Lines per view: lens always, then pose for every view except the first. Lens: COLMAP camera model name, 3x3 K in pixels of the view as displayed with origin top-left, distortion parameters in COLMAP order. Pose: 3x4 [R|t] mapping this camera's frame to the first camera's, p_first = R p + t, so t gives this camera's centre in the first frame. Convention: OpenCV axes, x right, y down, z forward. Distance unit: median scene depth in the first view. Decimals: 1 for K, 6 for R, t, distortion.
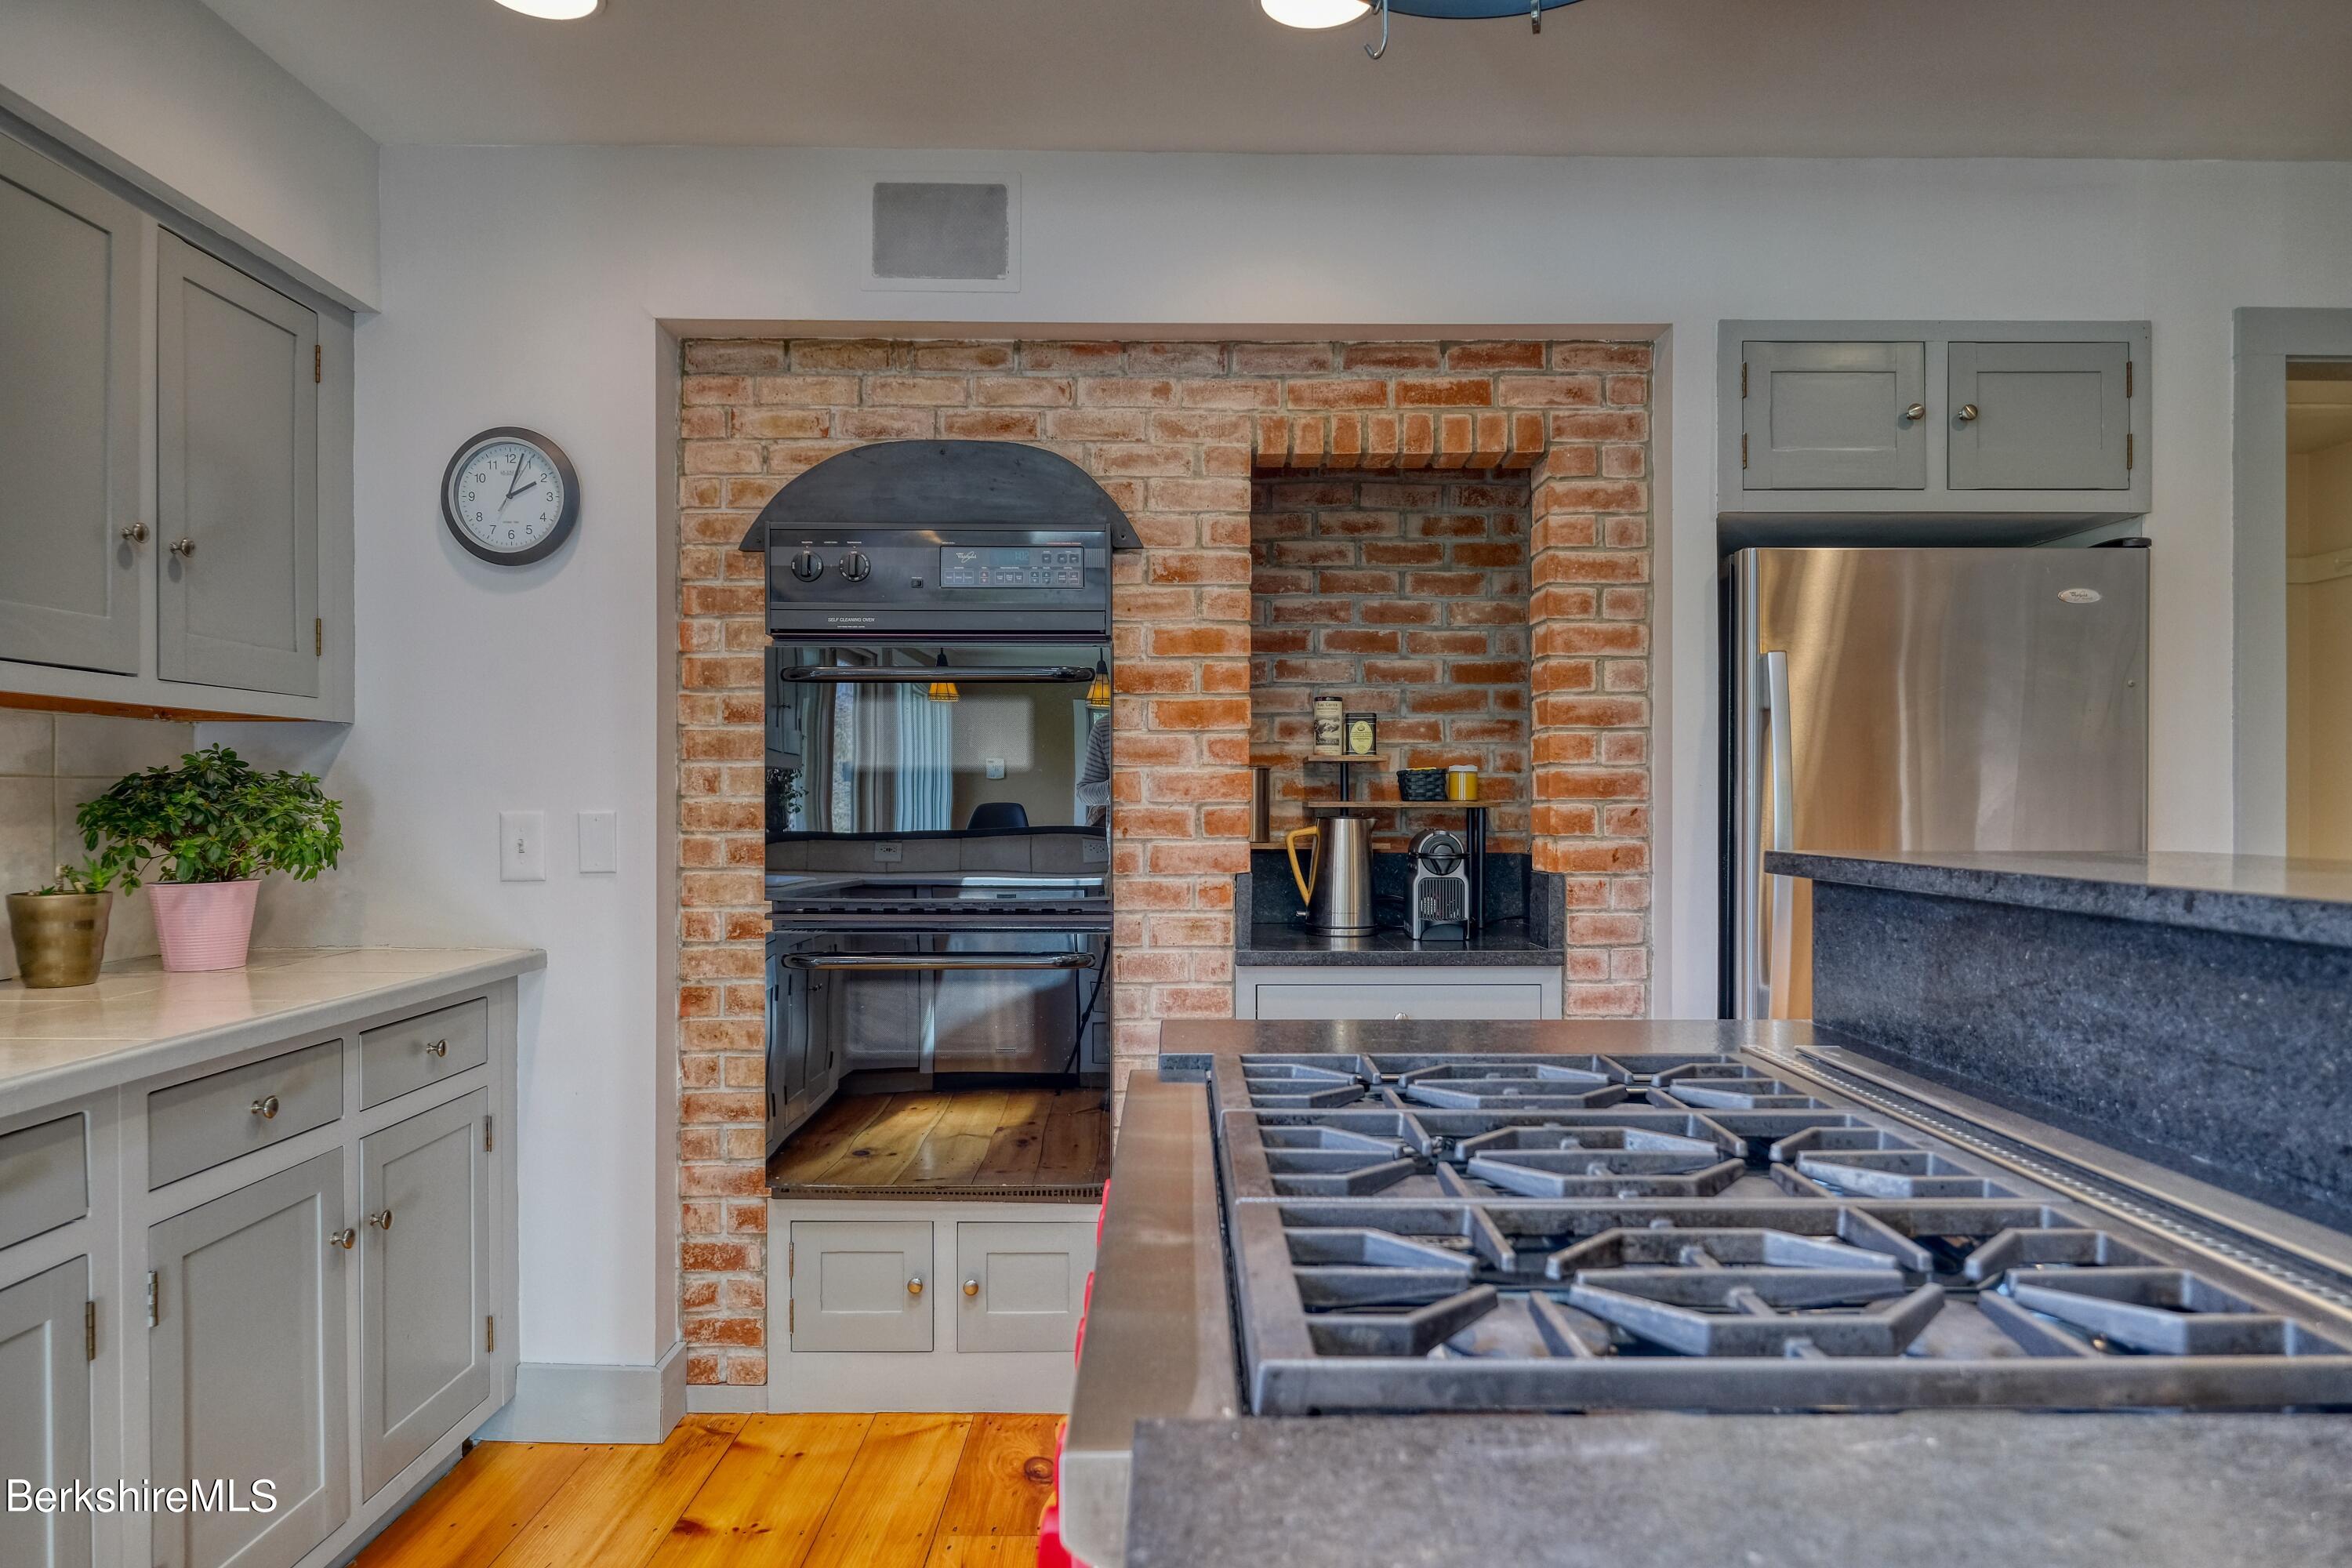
lens RADIAL K [[1409.2, 0, 1187.0], [0, 1409.2, 800.5], [0, 0, 1]] dist [0.009489, 0.001720]
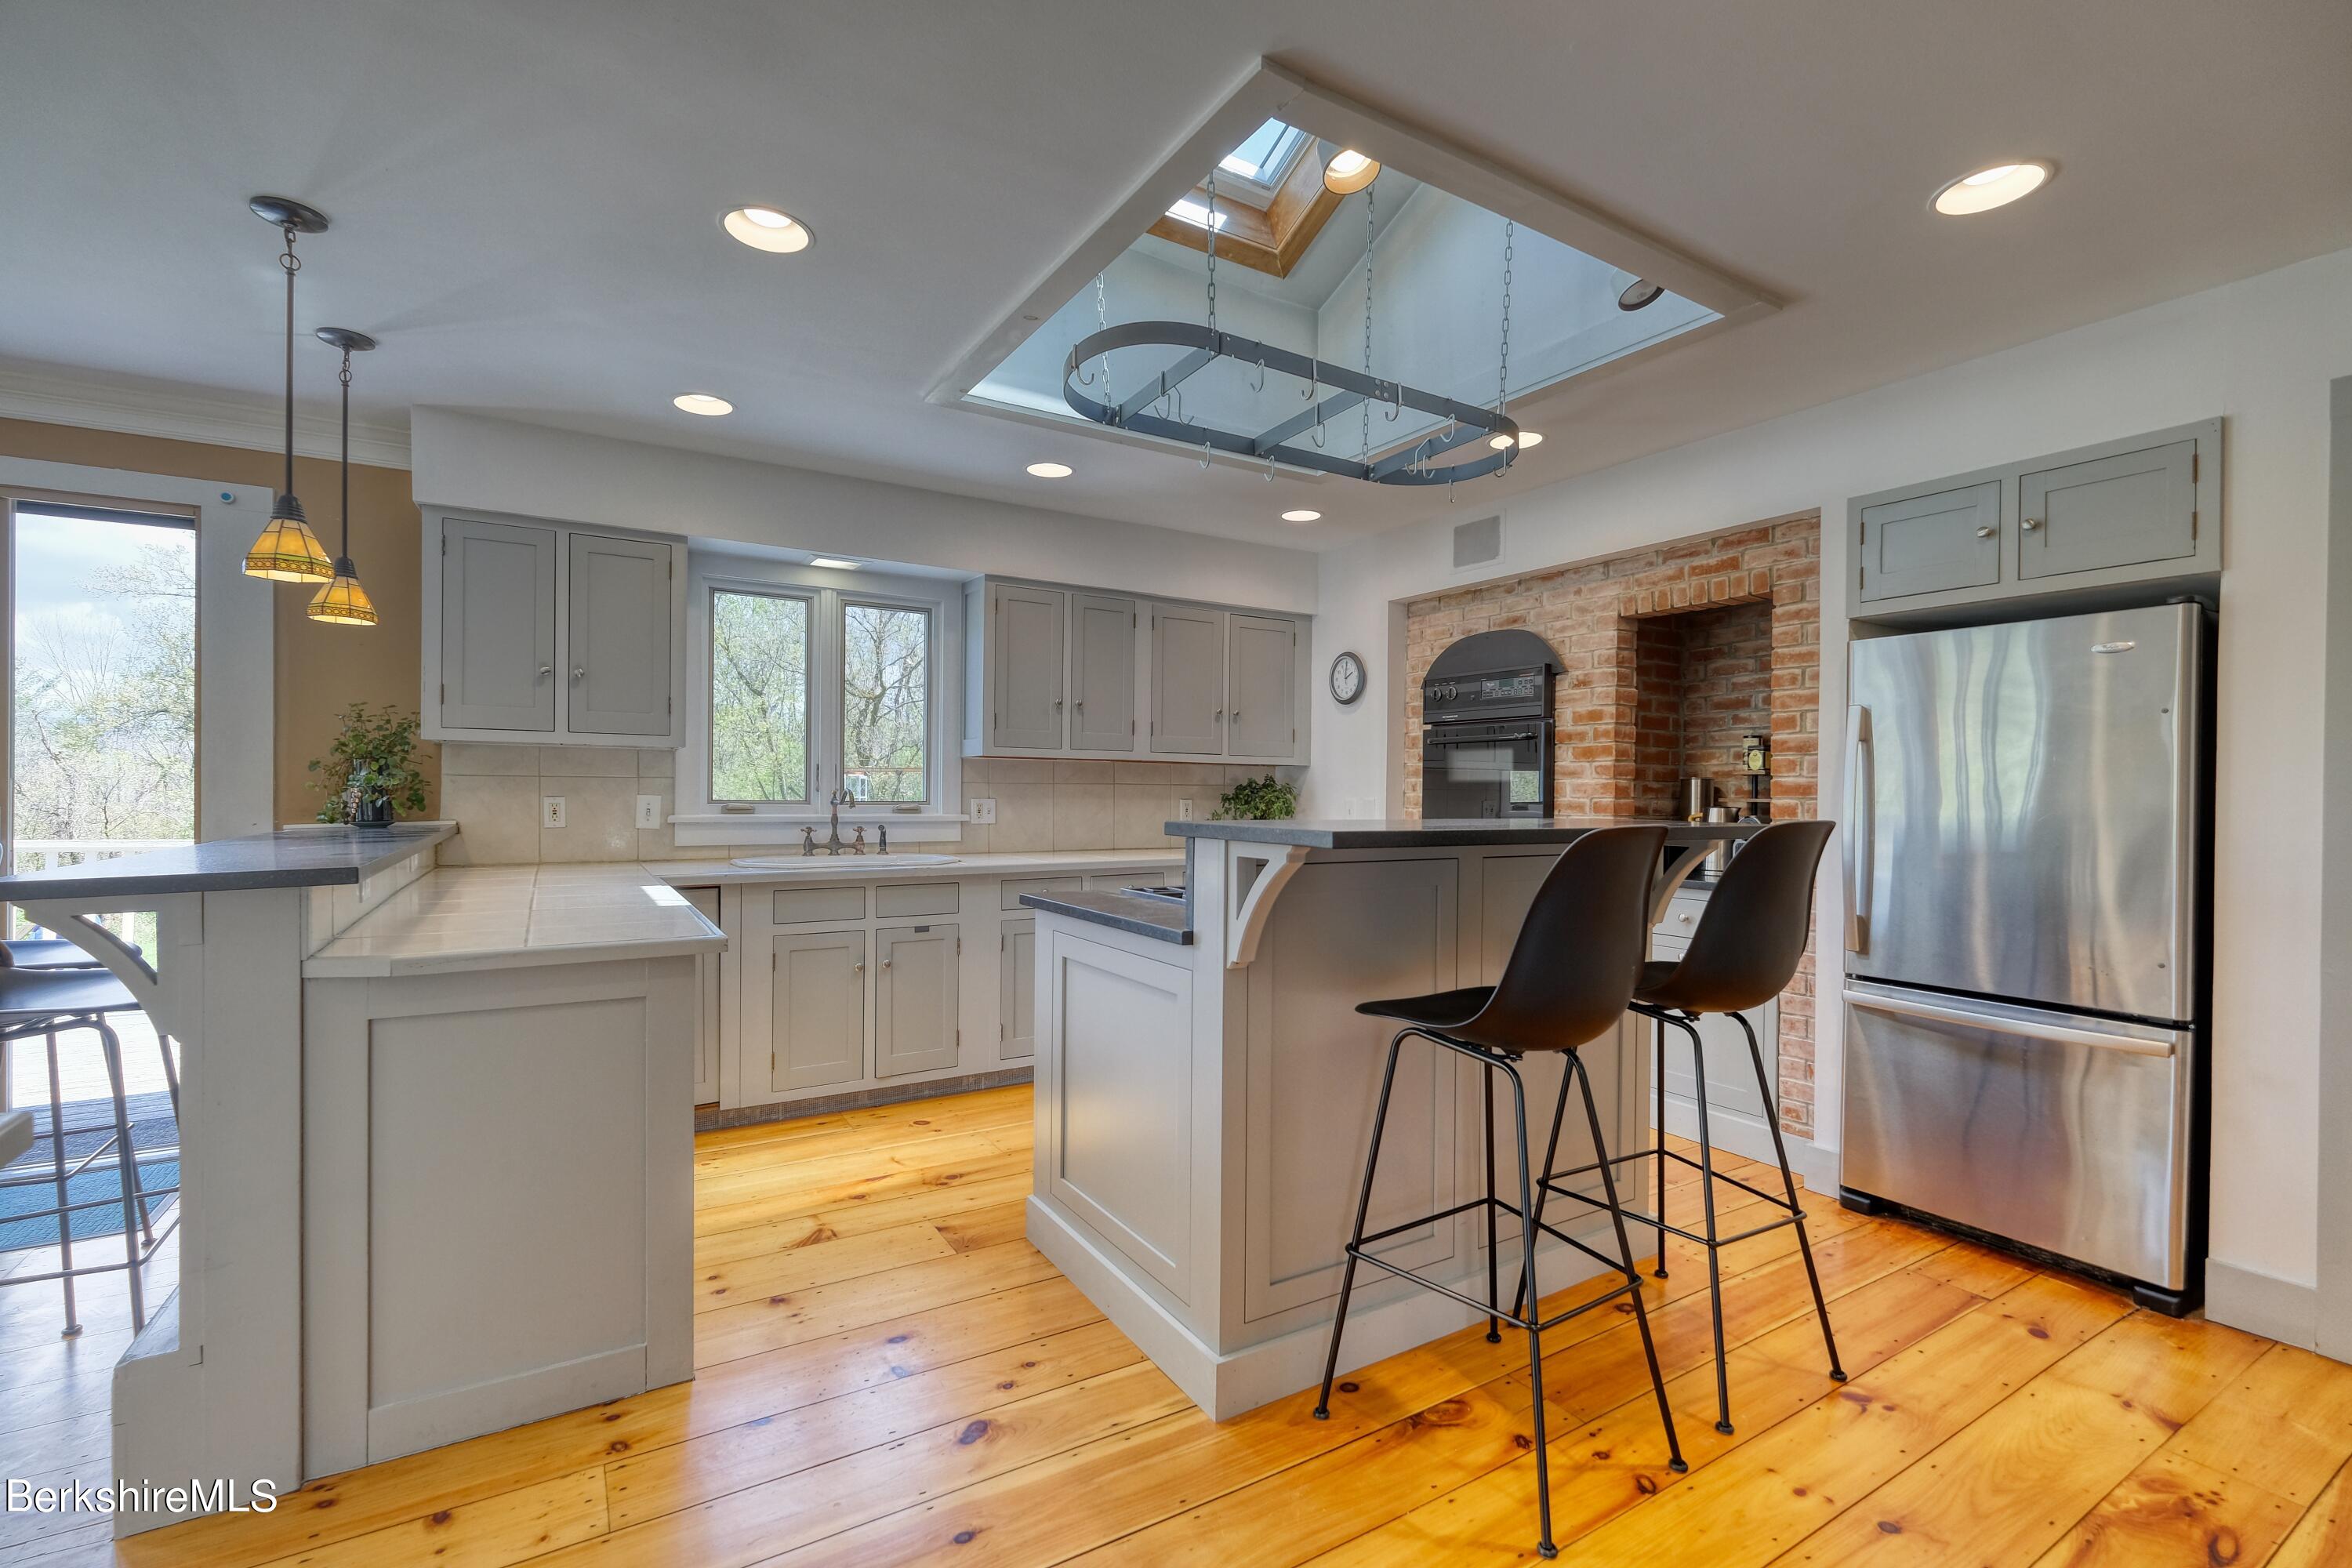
lens RADIAL K [[1029.6, 0, 1174.2], [0, 1029.6, 791.9], [0, 0, 1]] dist [0.004223, -0.001061]
pose [[0.513885, 0.003582, -0.857852, 0.946223], [-0.011163, 0.999935, -0.002511, 0.003955], [0.857787, 0.010866, 0.513891, -0.243116]]
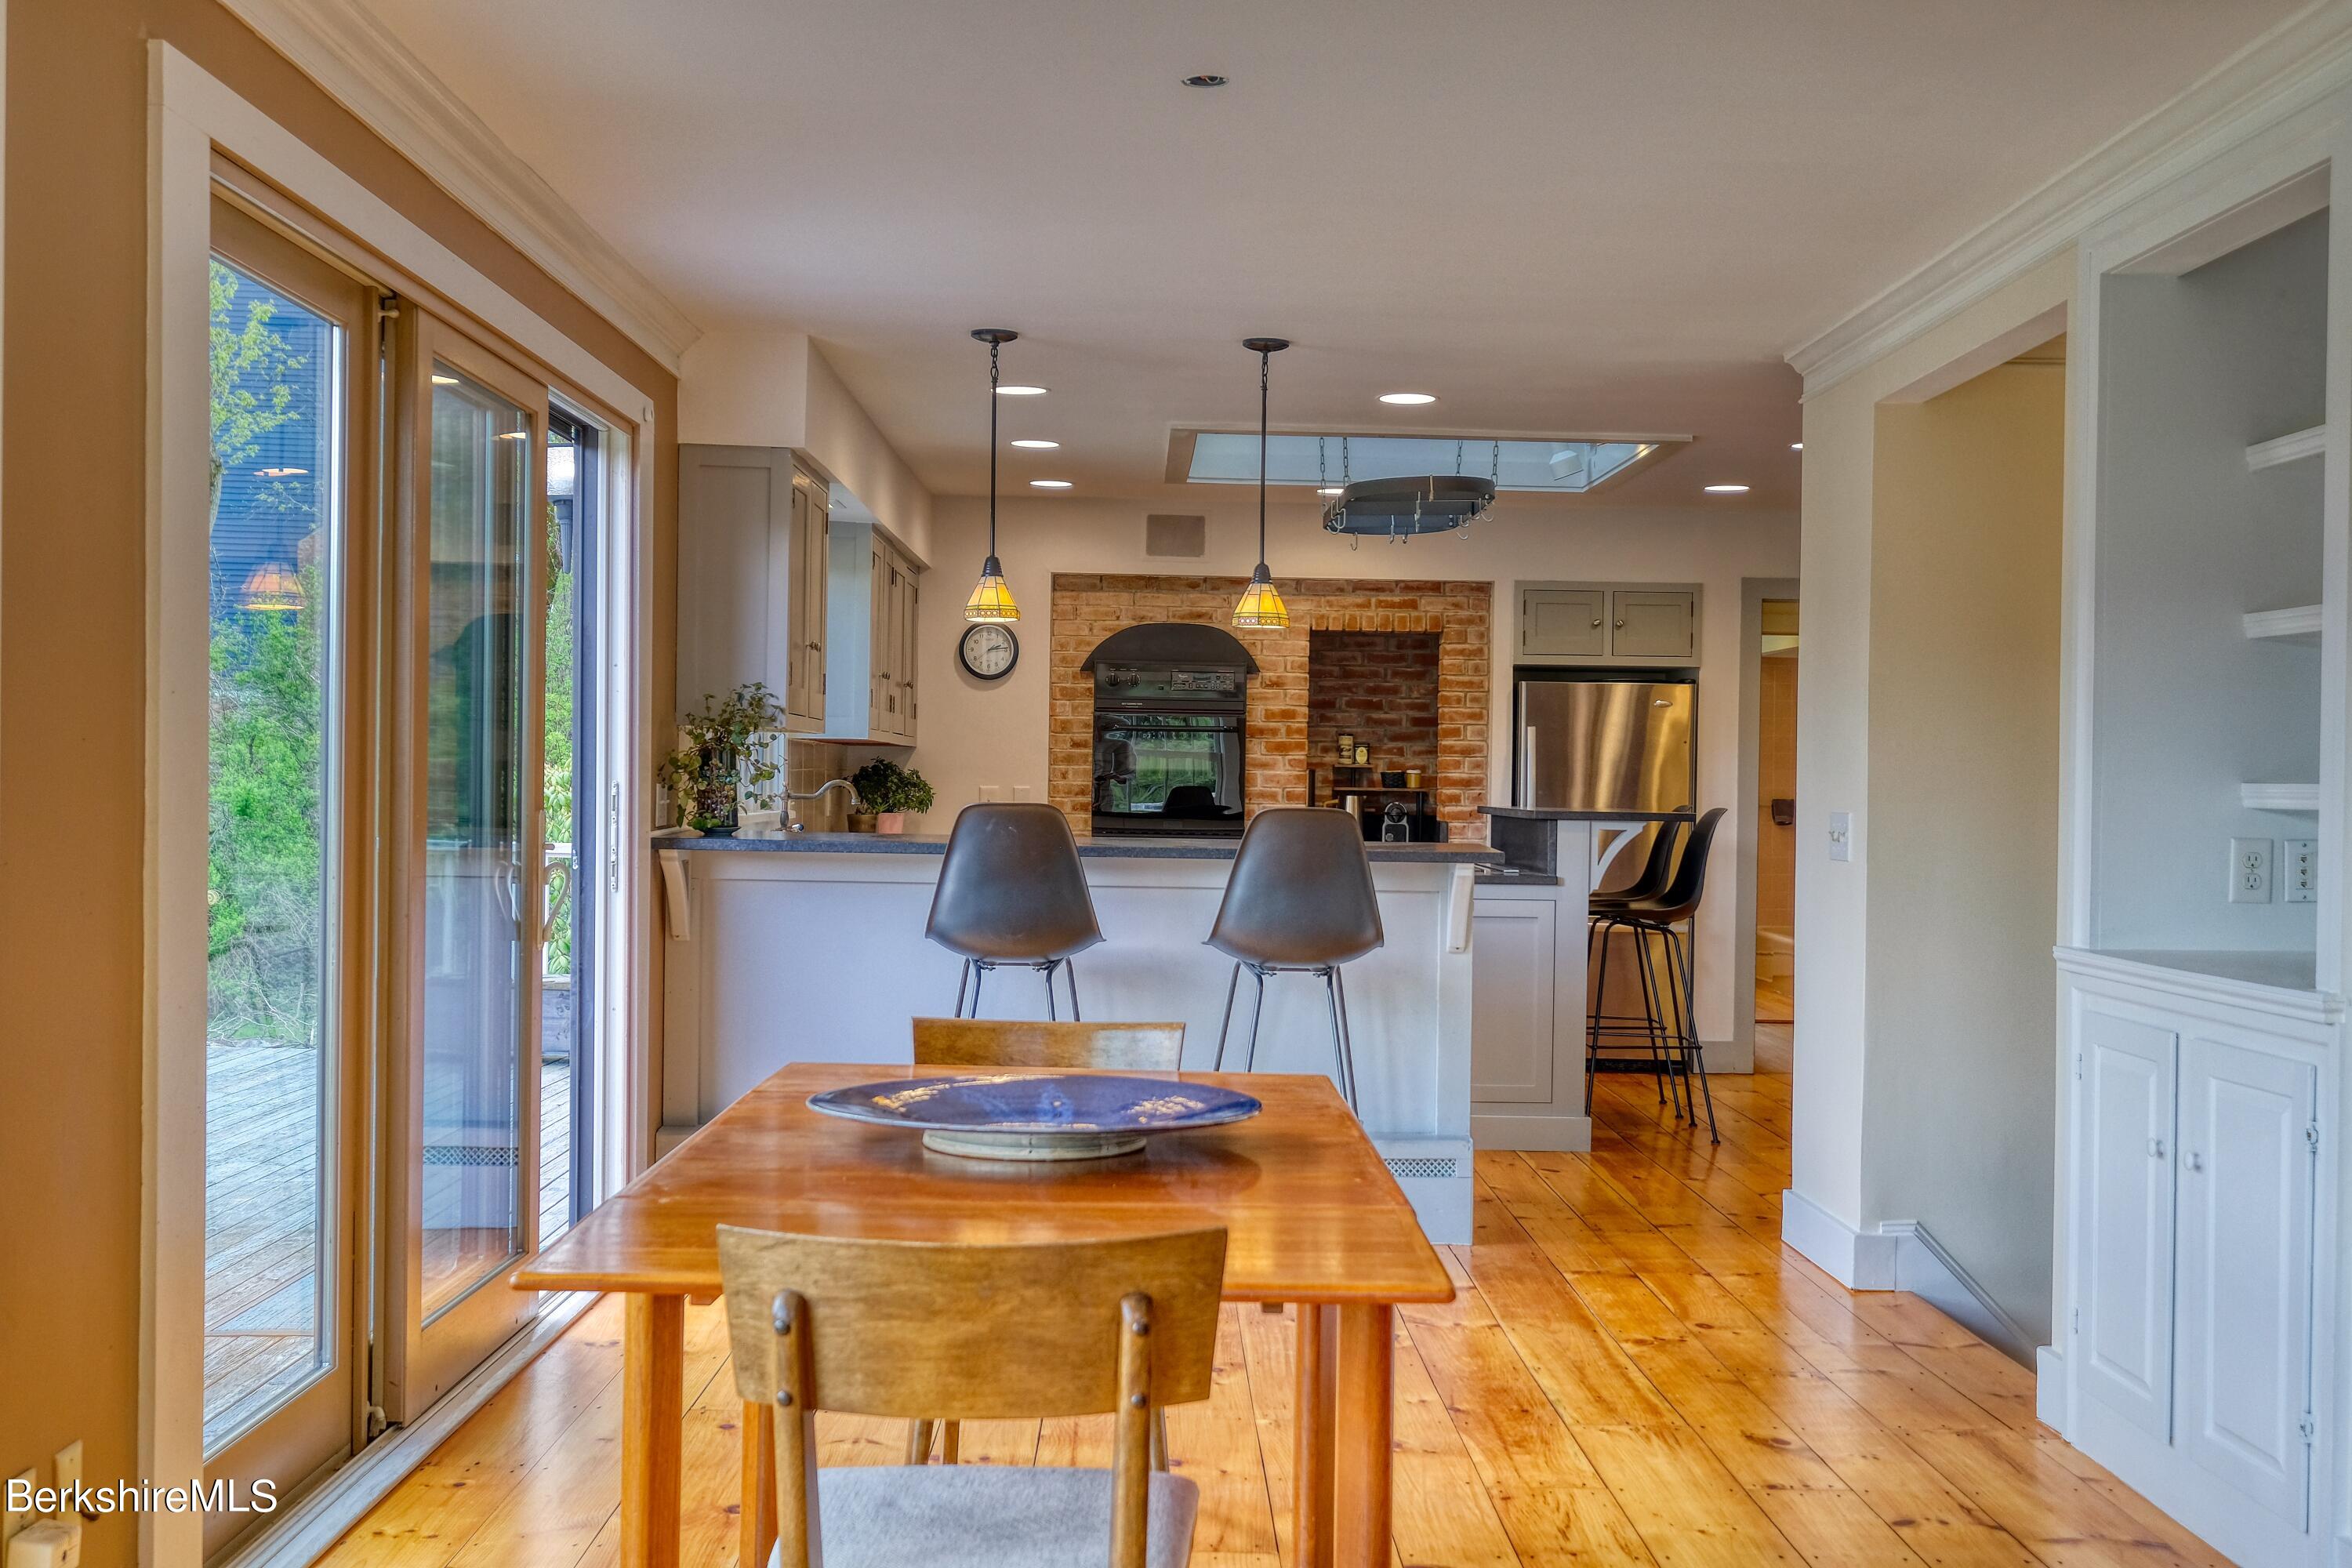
lens RADIAL K [[2428.7, 0, 1172.2], [0, 2428.7, 781.3], [0, 0, 1]] dist [0.007646, 0.000000]
pose [[0.999877, 0.015246, 0.003727, -0.181063], [-0.015245, 0.999884, -0.000179, -0.004105], [-0.003730, 0.000122, 0.999993, -2.819930]]
